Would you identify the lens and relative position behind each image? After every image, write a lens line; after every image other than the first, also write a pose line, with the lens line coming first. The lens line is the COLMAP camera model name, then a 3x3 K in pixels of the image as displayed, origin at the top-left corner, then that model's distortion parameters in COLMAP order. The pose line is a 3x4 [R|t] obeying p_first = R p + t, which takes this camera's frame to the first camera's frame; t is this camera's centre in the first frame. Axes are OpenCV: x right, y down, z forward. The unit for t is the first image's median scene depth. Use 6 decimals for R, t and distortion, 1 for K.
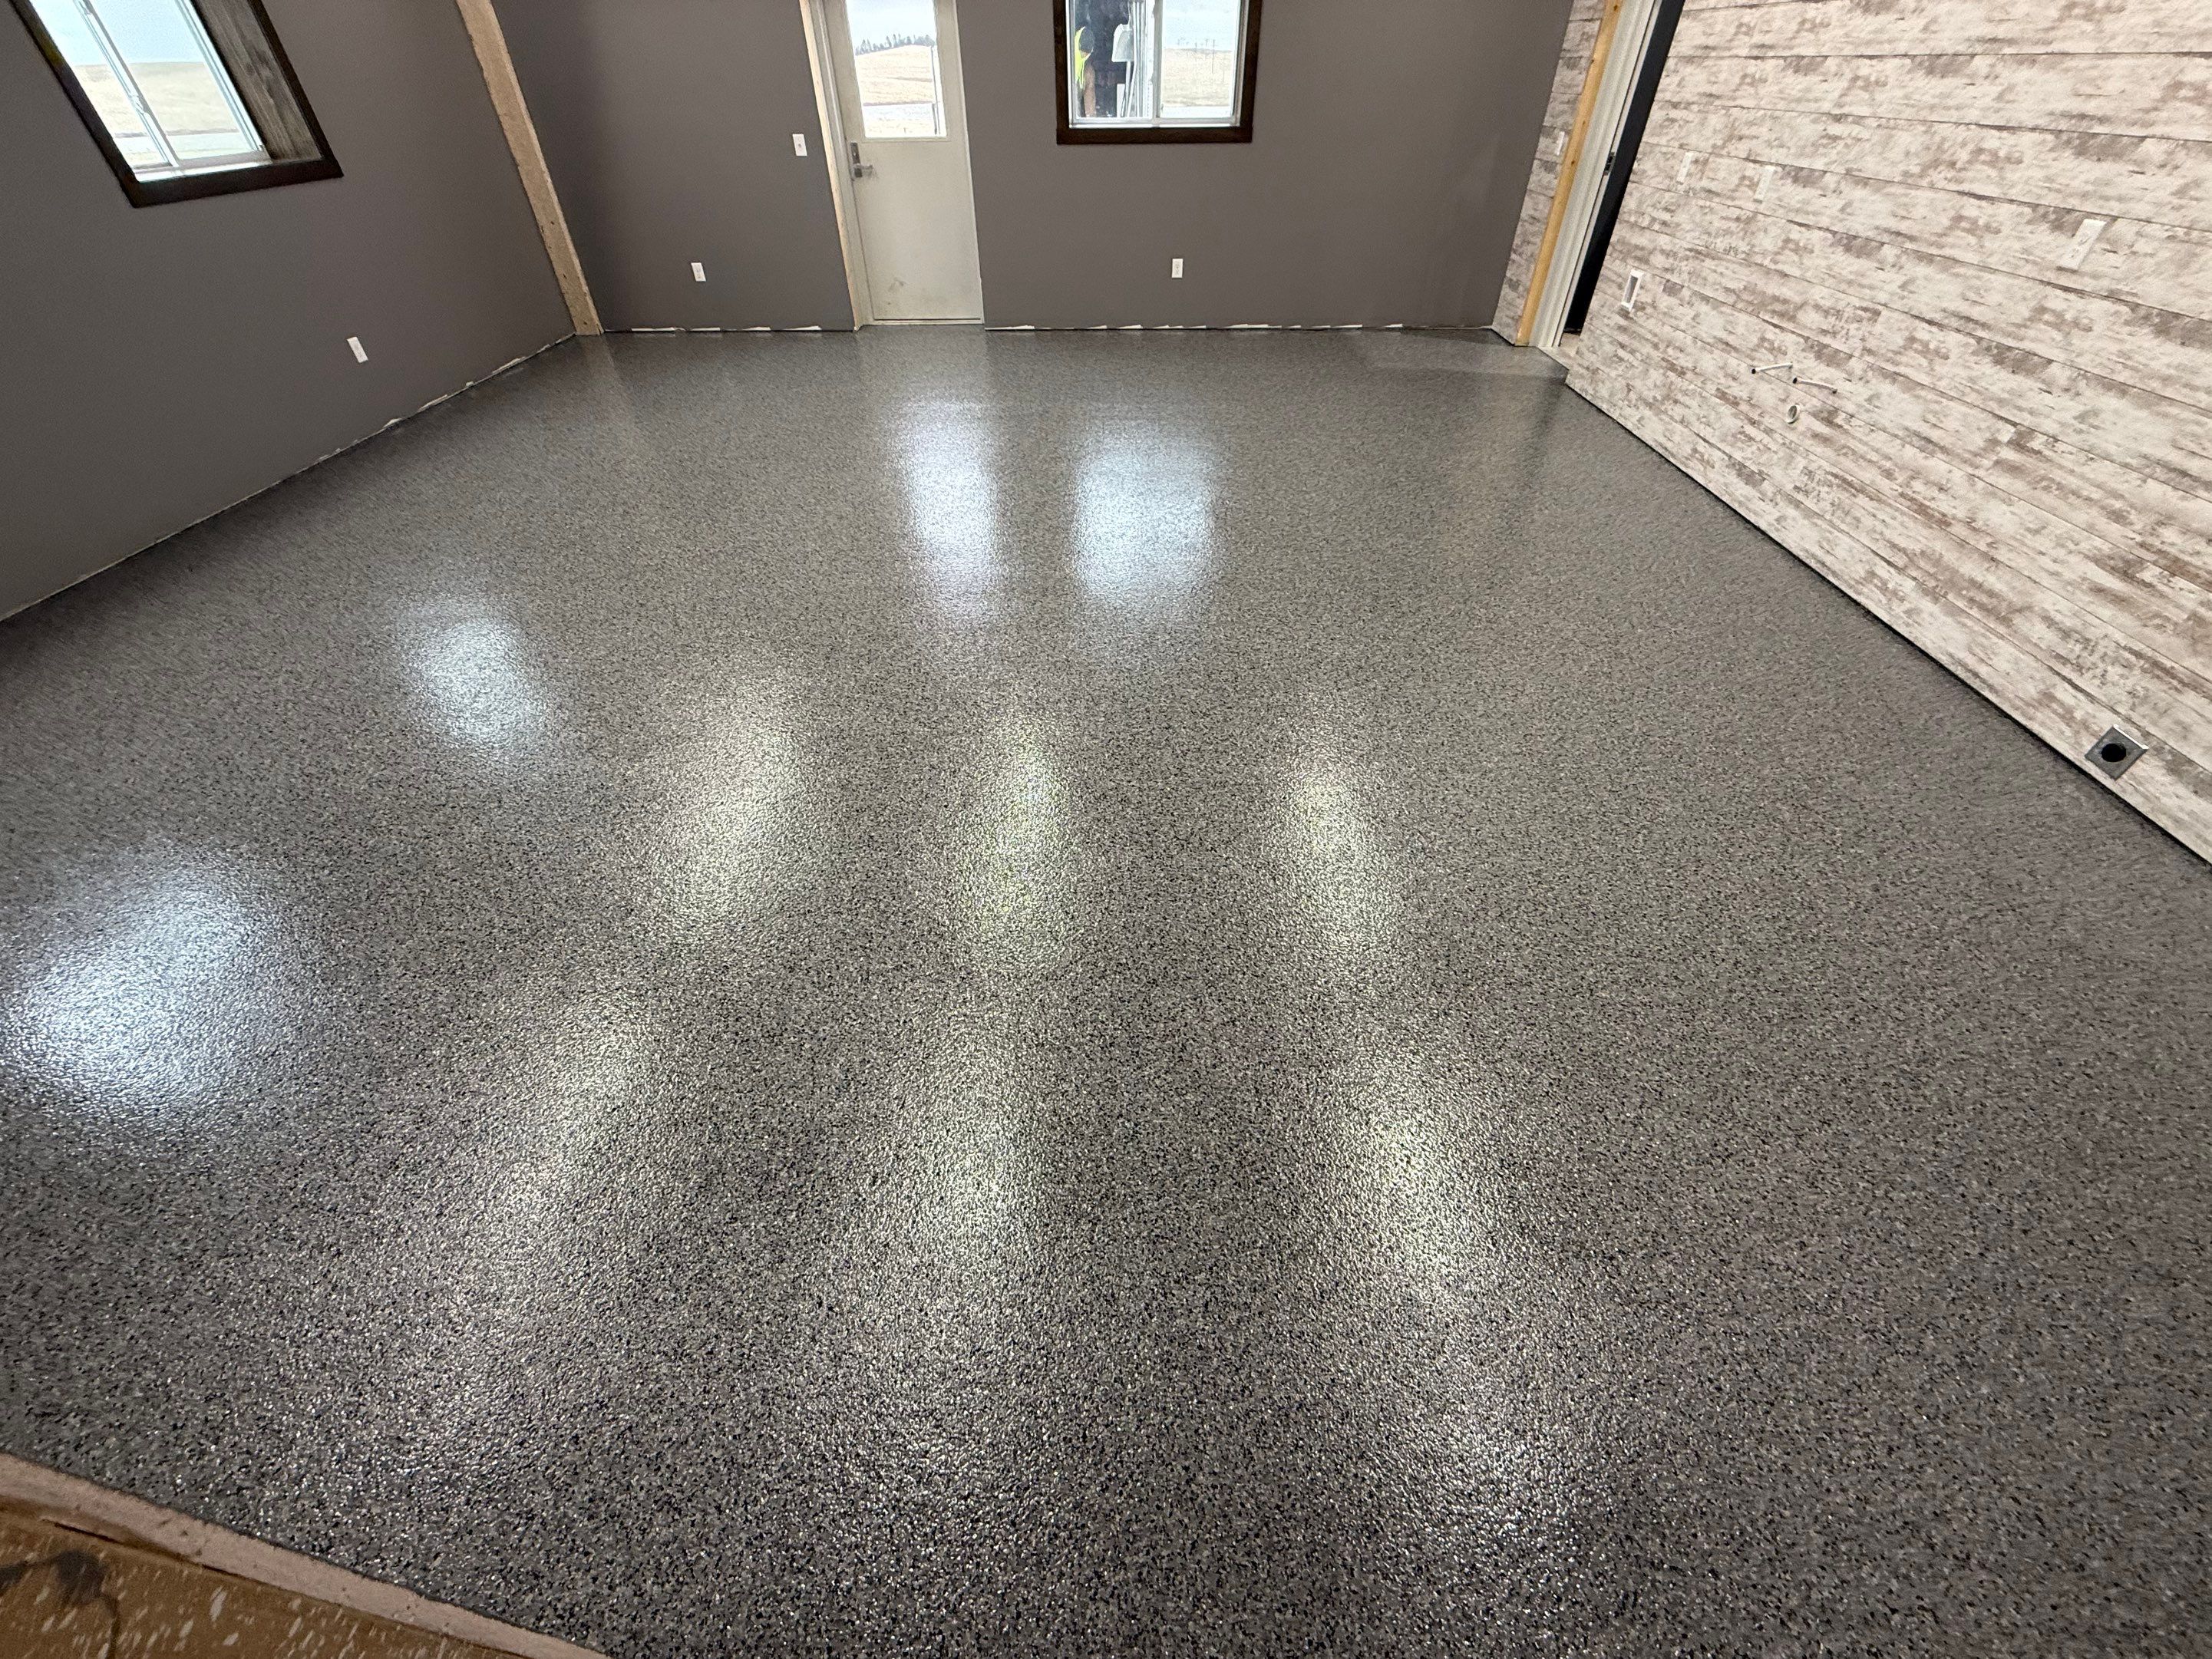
lens RADIAL K [[880.8, 0, 1100.2], [0, 880.8, 830.4], [0, 0, 1]] dist [-0.000634, -0.000033]
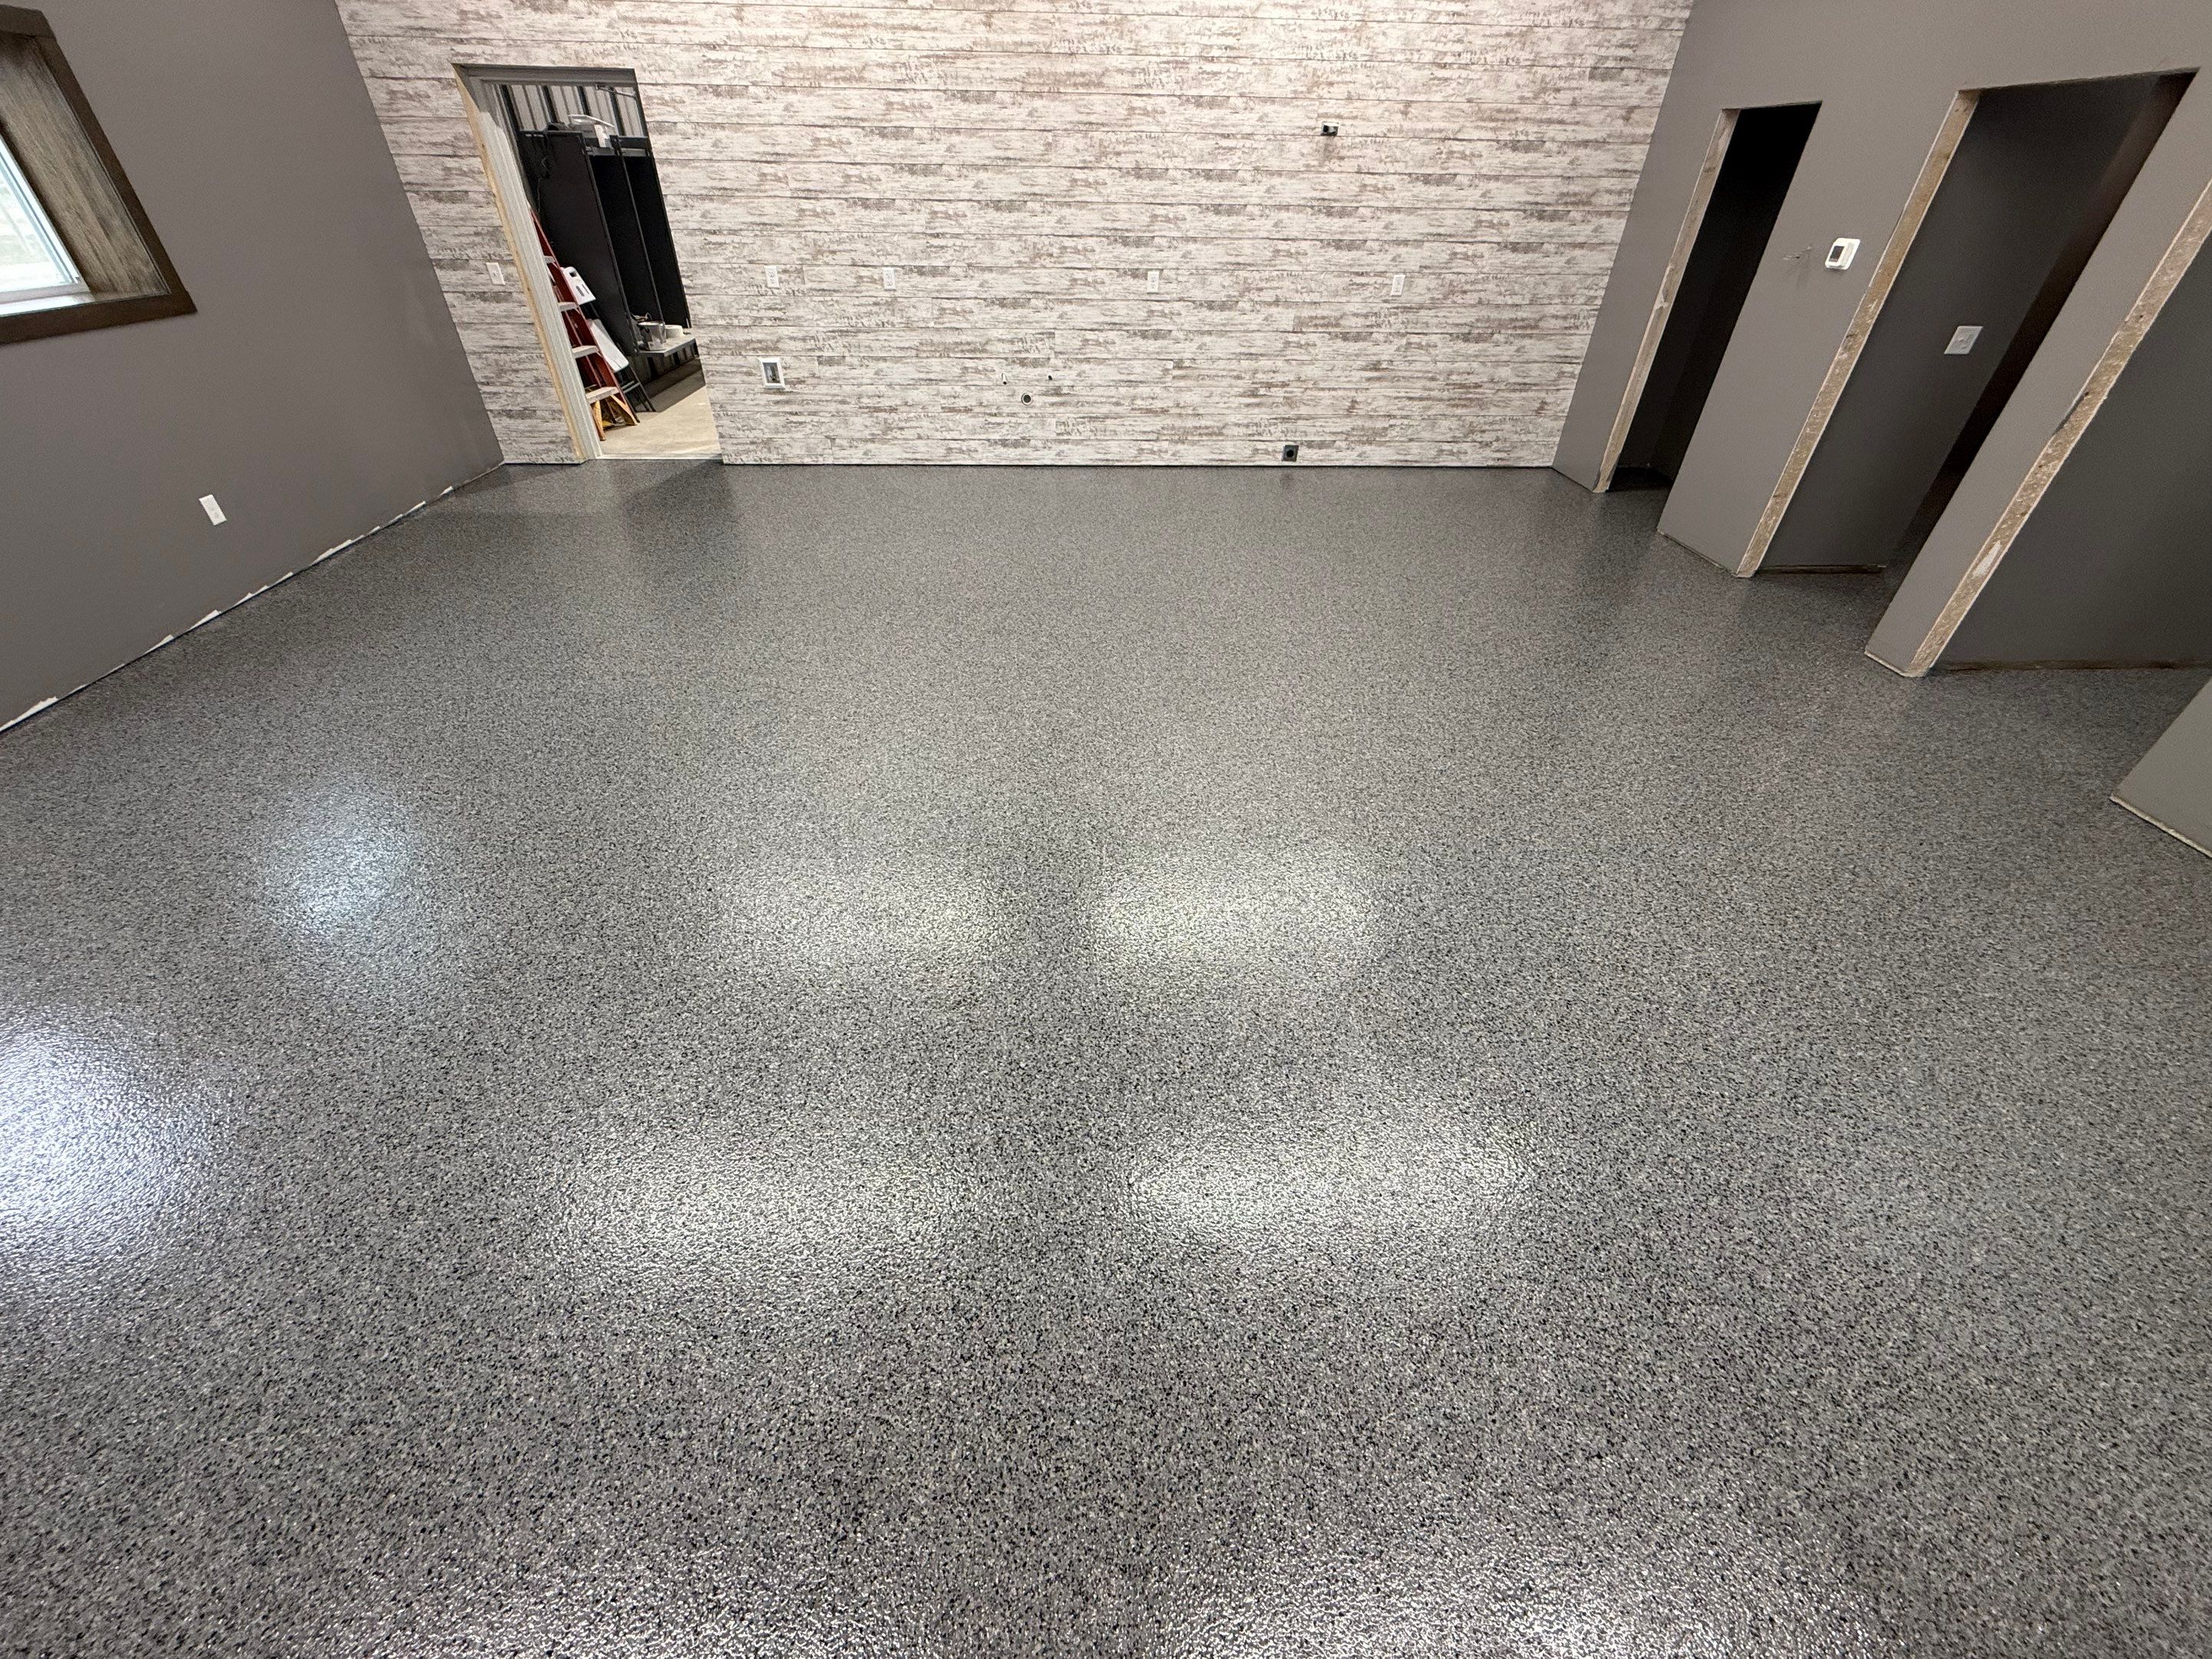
lens RADIAL K [[880.8, 0, 1103.1], [0, 880.8, 829.6], [0, 0, 1]] dist [-0.000634, -0.000033]
pose [[-0.077890, -0.589311, 0.804142, -0.961254], [0.644999, 0.585256, 0.491377, -0.663468], [-0.760203, 0.556945, 0.334520, 0.721117]]
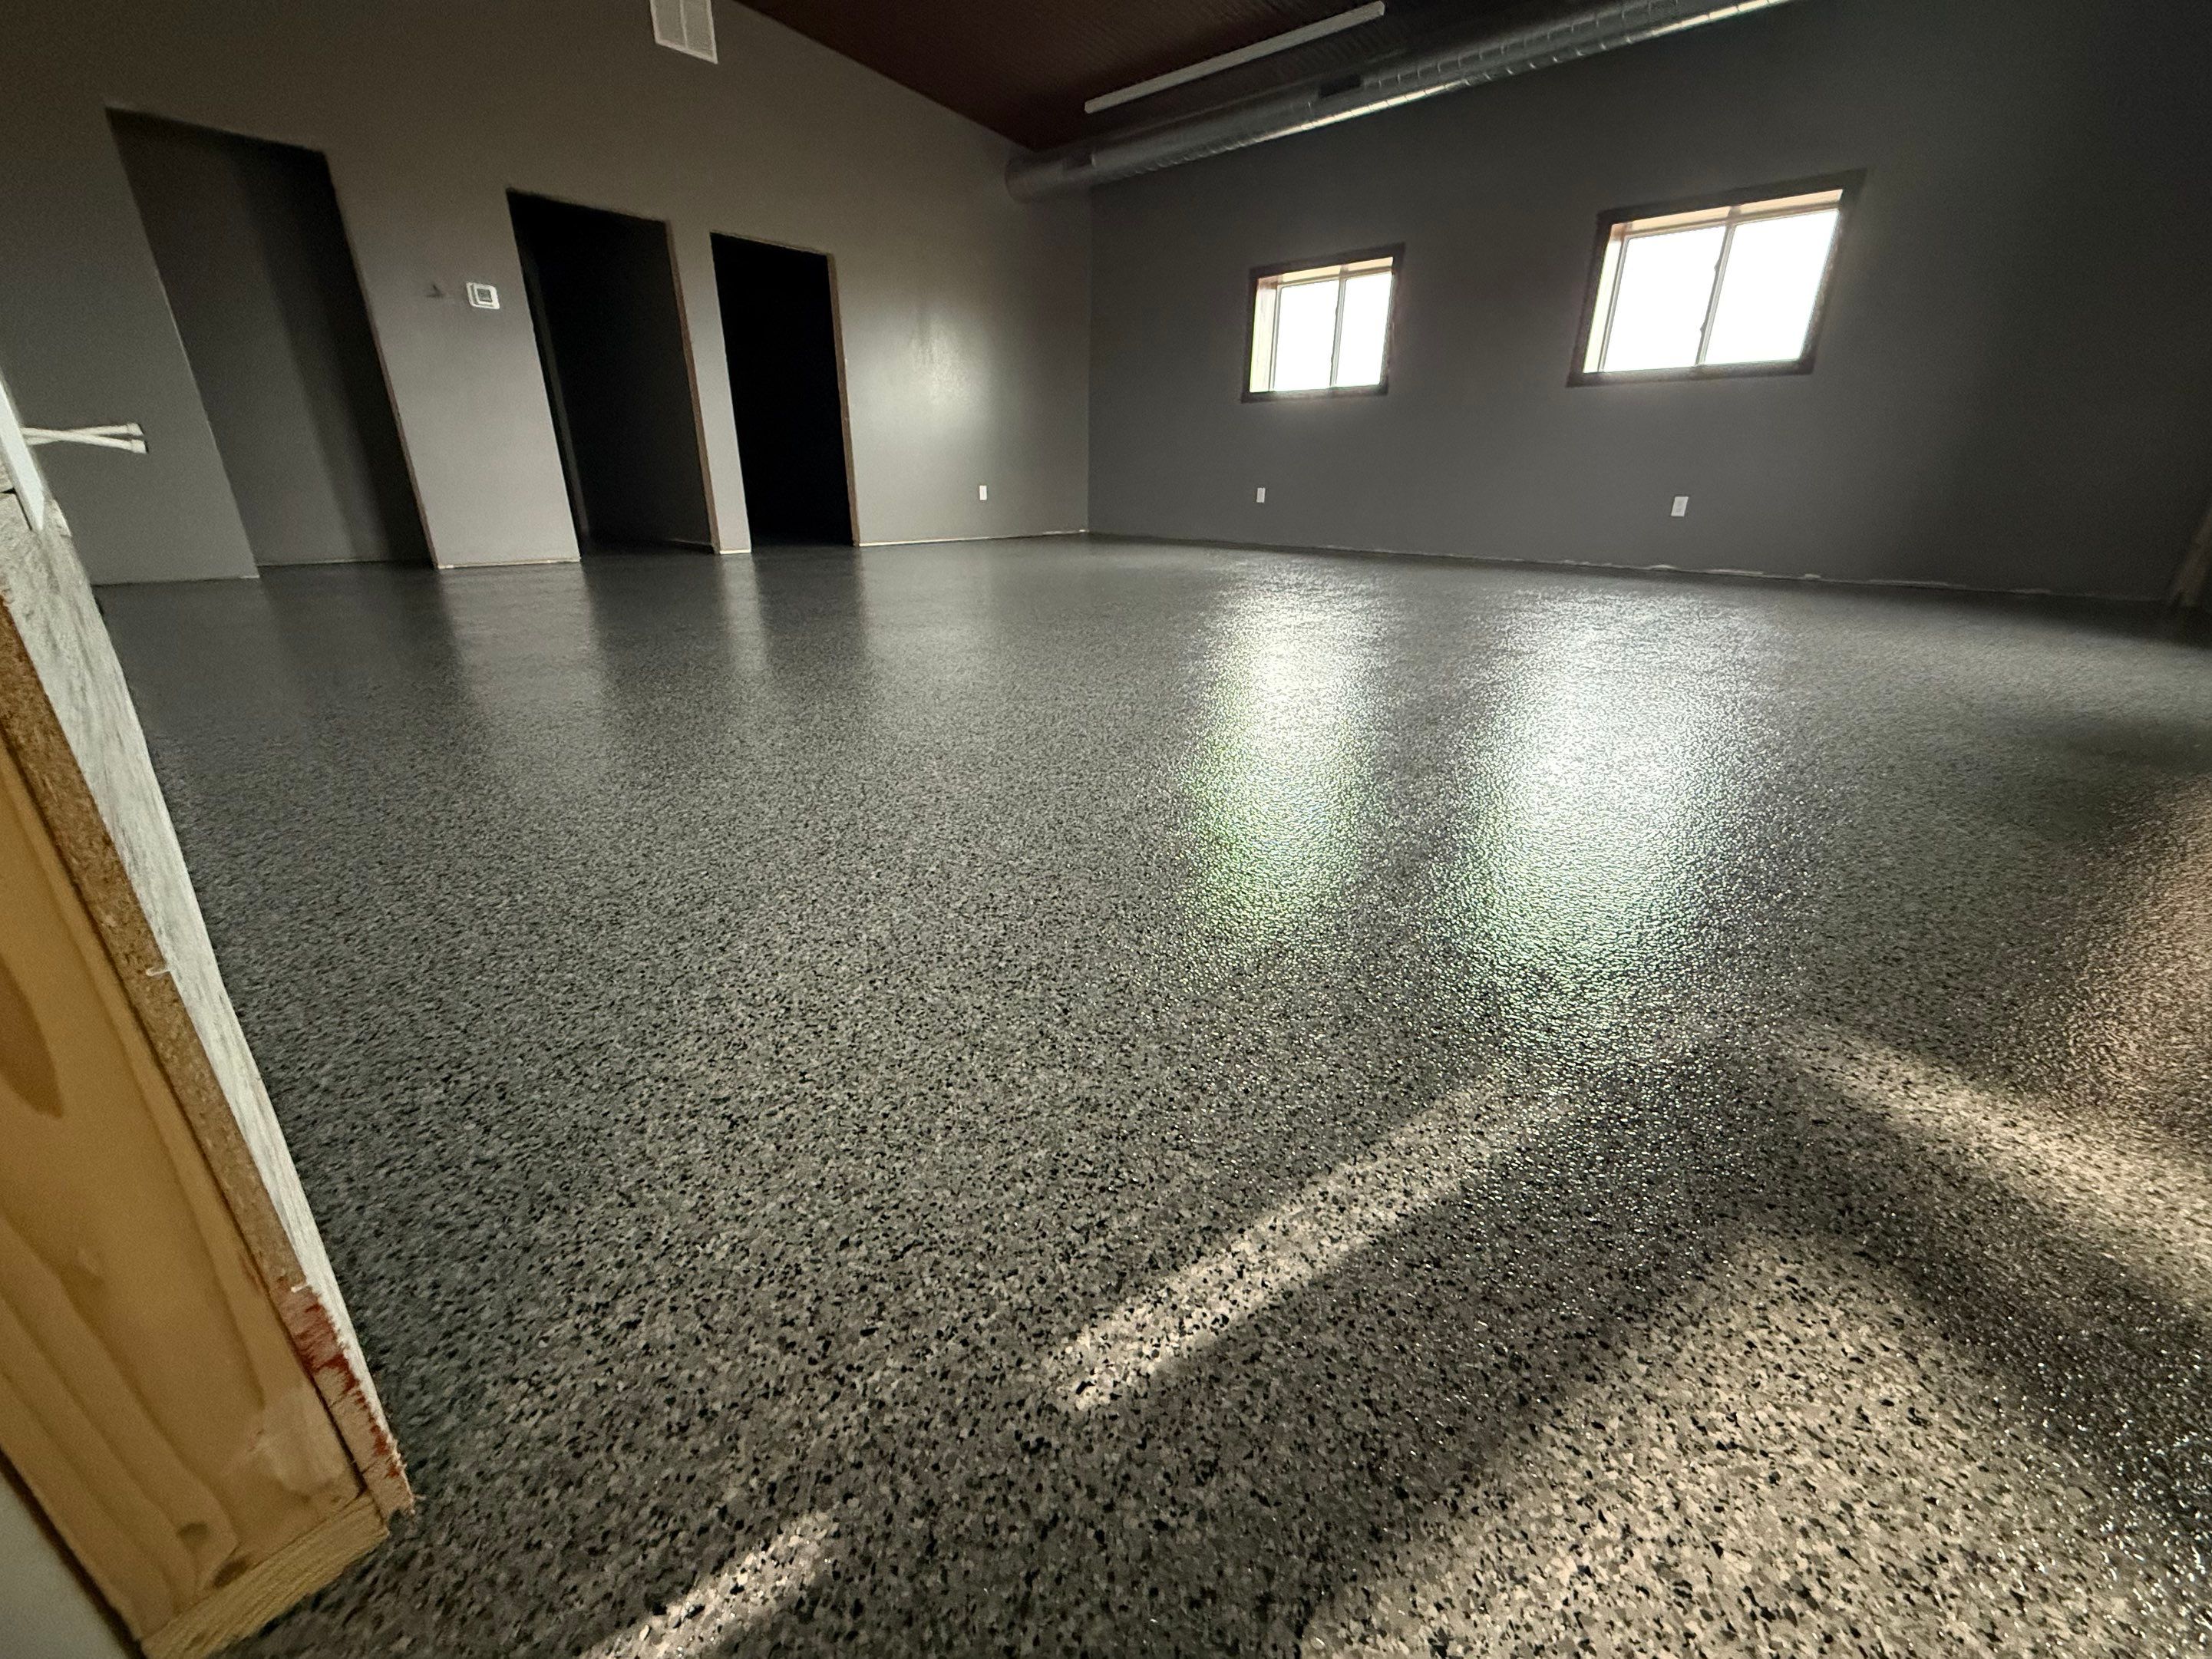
lens RADIAL K [[880.8, 0, 1098.6], [0, 880.8, 829.1], [0, 0, 1]] dist [-0.000634, -0.000033]
pose [[-0.651329, 0.285103, -0.703198, 0.739745], [-0.503639, 0.530731, 0.681669, -0.892310], [0.567554, 0.798149, -0.202092, 1.399426]]
